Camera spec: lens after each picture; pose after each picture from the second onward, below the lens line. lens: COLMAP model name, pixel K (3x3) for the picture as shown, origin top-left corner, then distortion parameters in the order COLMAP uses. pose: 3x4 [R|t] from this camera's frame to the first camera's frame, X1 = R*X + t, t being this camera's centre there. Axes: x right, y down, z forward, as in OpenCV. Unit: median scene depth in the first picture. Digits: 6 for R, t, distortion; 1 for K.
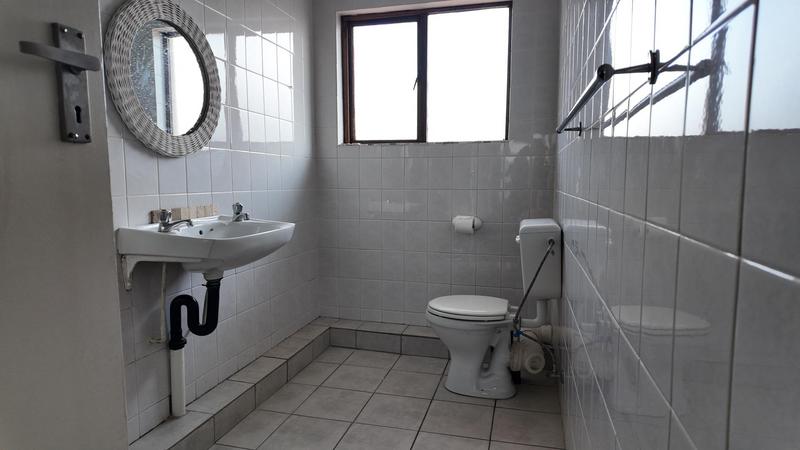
lens RADIAL K [[472.1, 0, 402.8], [0, 472.1, 228.7], [0, 0, 1]] dist [0.086733, -0.111396]
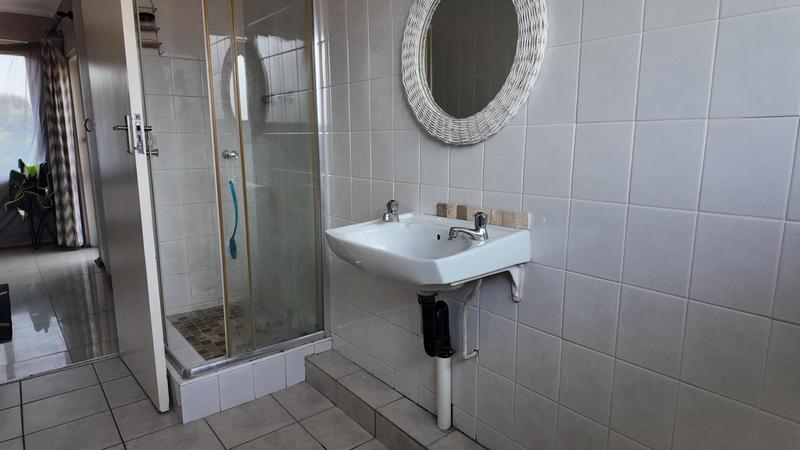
lens RADIAL K [[472.1, 0, 402.8], [0, 472.1, 228.7], [0, 0, 1]] dist [0.086733, -0.111396]
pose [[-0.585577, 0.146275, -0.797310, 0.274367], [-0.079877, 0.968385, 0.236325, -0.204068], [0.806672, 0.202073, -0.555380, 1.470592]]
